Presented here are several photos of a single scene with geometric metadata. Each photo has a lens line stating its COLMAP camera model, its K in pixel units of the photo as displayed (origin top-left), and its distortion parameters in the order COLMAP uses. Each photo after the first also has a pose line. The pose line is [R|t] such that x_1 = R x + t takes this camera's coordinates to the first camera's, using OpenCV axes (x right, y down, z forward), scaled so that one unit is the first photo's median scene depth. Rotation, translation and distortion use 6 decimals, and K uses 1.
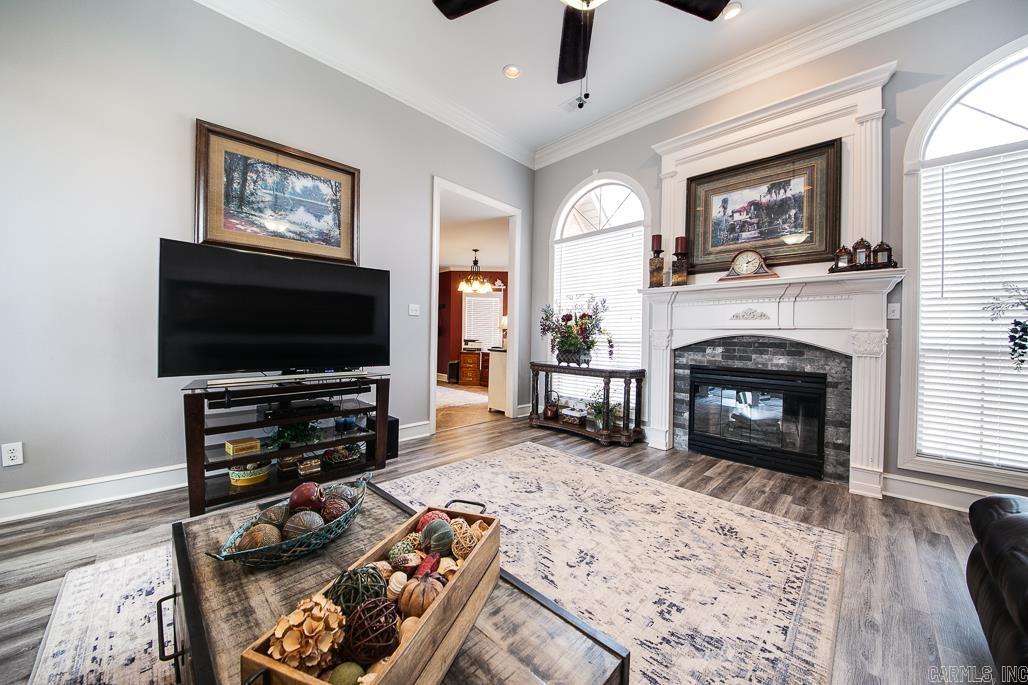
lens RADIAL K [[360.8, 0, 509.1], [0, 360.8, 339.8], [0, 0, 1]] dist [-0.005235, -0.005937]
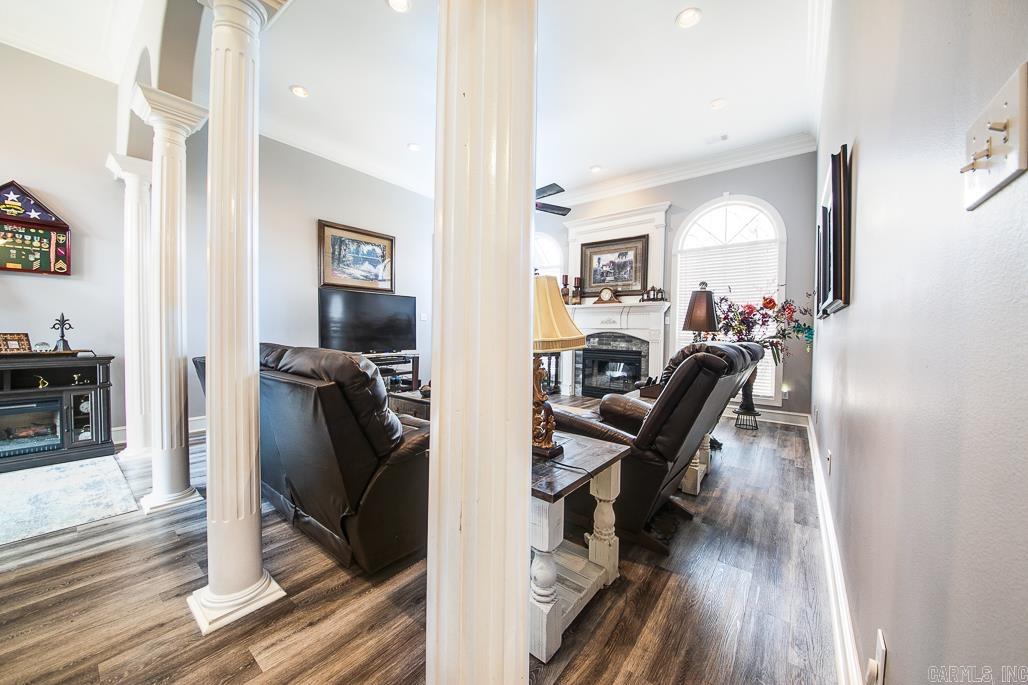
lens RADIAL K [[360.8, 0, 508.7], [0, 360.8, 346.9], [0, 0, 1]] dist [-0.005235, -0.005937]
pose [[0.993076, -0.009682, 0.117071, -0.089271], [0.006241, 0.999539, 0.029723, 0.006703], [-0.117304, -0.028787, 0.992679, -0.875550]]
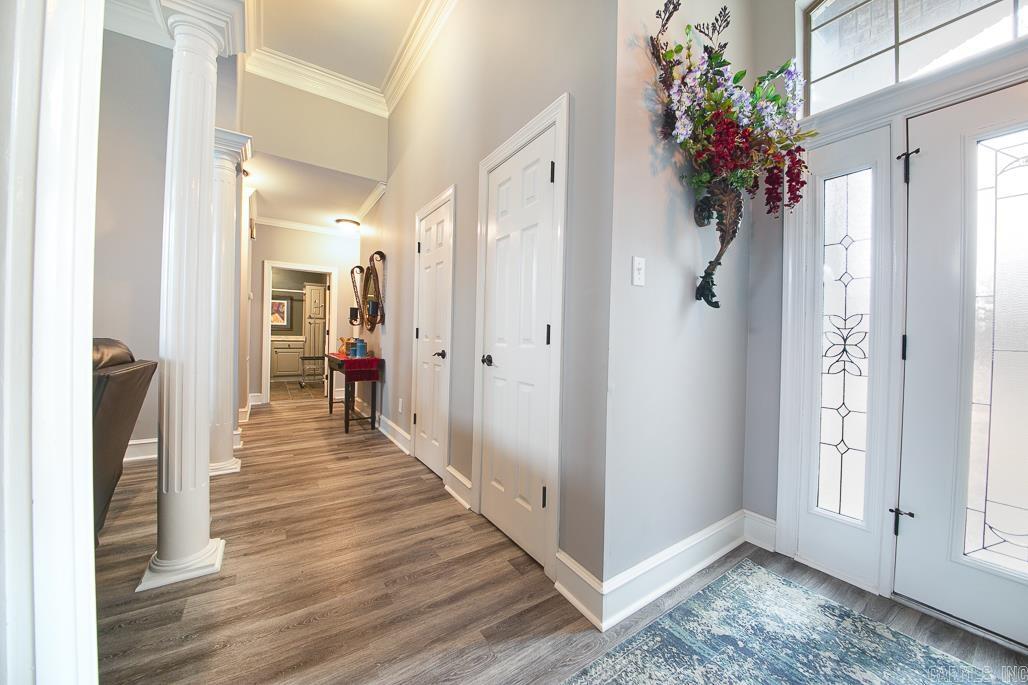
lens RADIAL K [[360.8, 0, 510.6], [0, 360.8, 338.1], [0, 0, 1]] dist [-0.005235, -0.005937]
pose [[-0.980517, -0.044151, 0.191409, -0.985688], [-0.042163, 0.999006, 0.014447, -0.013184], [-0.191856, 0.006095, -0.981404, 0.082229]]
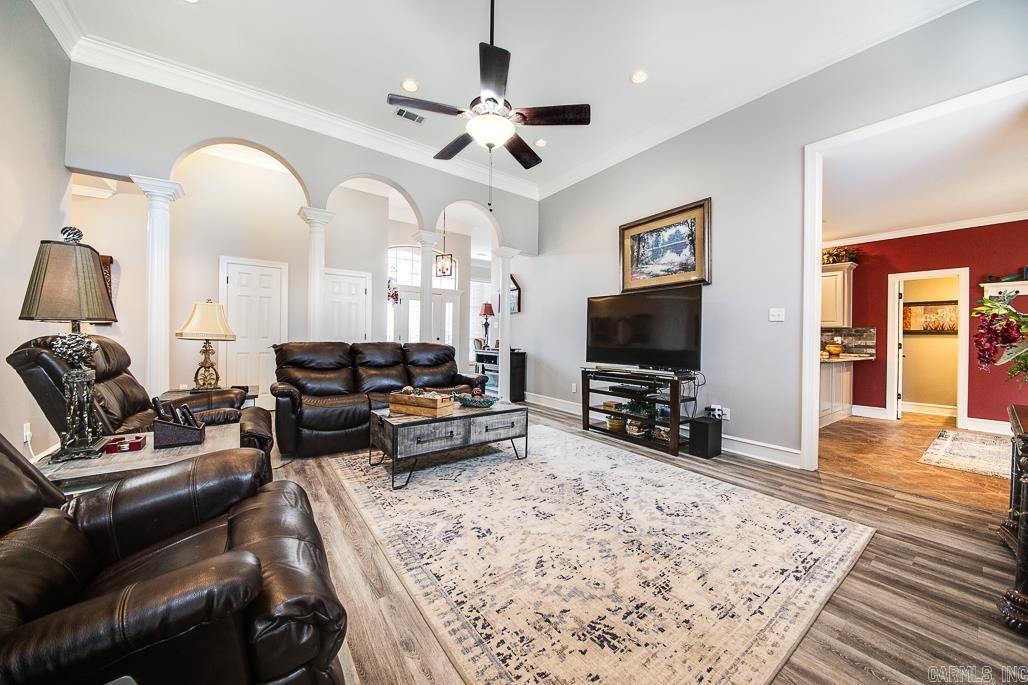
lens RADIAL K [[360.8, 0, 515.3], [0, 360.8, 336.3], [0, 0, 1]] dist [-0.005235, -0.005937]
pose [[-0.141235, -0.021988, -0.989732, 0.868862], [-0.029893, 0.999392, -0.017937, 0.002812], [0.989525, 0.027053, -0.141807, 0.621497]]
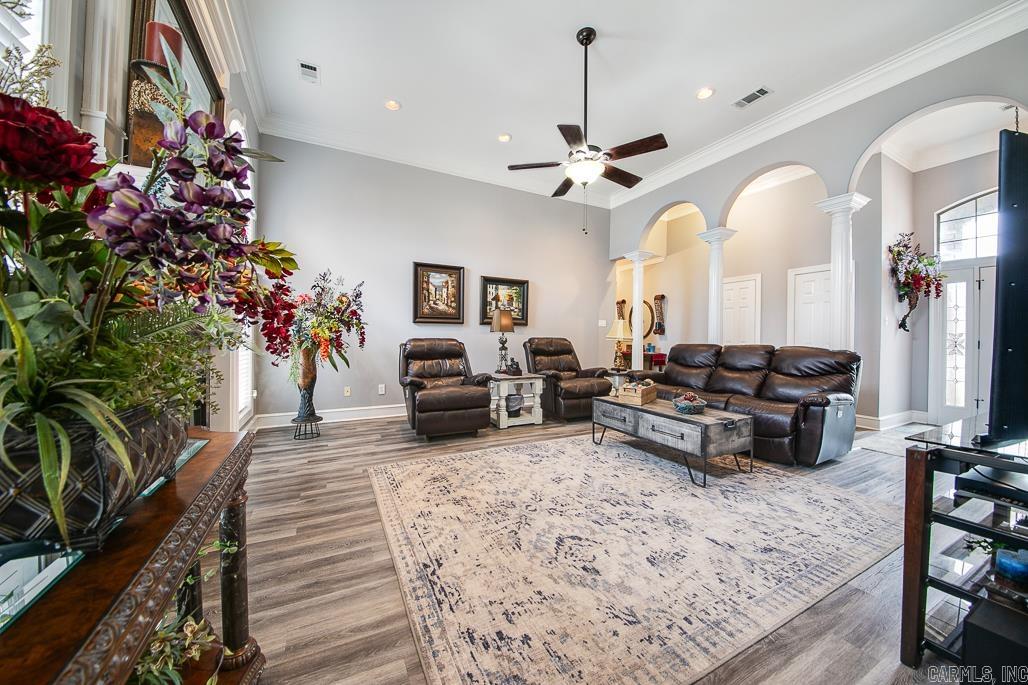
lens RADIAL K [[360.8, 0, 512.2], [0, 360.8, 340.1], [0, 0, 1]] dist [-0.005235, -0.005937]
pose [[-0.952010, -0.032635, 0.304322, -0.028035], [-0.028432, 0.999429, 0.018234, -0.007342], [-0.304744, 0.008706, -0.952395, 1.468451]]
